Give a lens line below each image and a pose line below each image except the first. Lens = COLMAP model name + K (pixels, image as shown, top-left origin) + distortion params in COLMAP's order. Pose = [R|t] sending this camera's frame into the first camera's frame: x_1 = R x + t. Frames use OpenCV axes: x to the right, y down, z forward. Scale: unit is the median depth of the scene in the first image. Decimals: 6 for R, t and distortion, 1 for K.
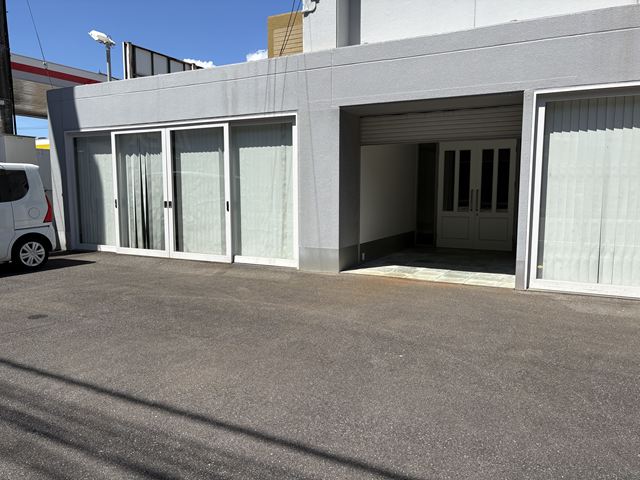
lens RADIAL K [[500.4, 0, 320.2], [0, 500.4, 244.5], [0, 0, 1]] dist [0.034755, -0.034977]
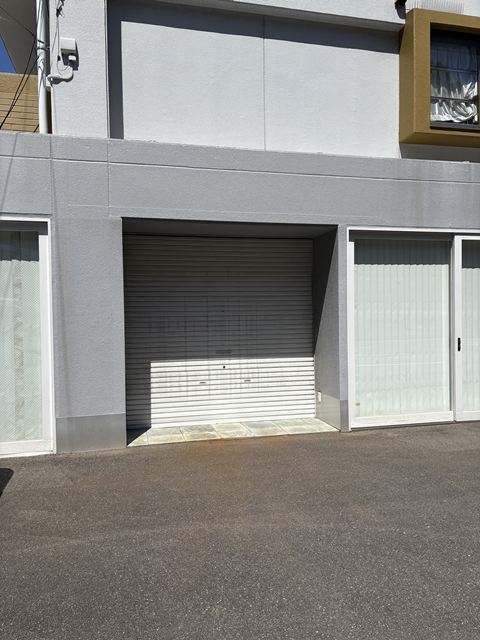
lens RADIAL K [[500.4, 0, 233.7], [0, 500.4, 315.2], [0, 0, 1]] dist [0.034755, -0.034977]
pose [[0.734188, -0.021872, 0.678593, -0.323945], [0.084176, 0.994702, -0.059012, -0.072349], [-0.673708, 0.100447, 0.732140, 0.351453]]
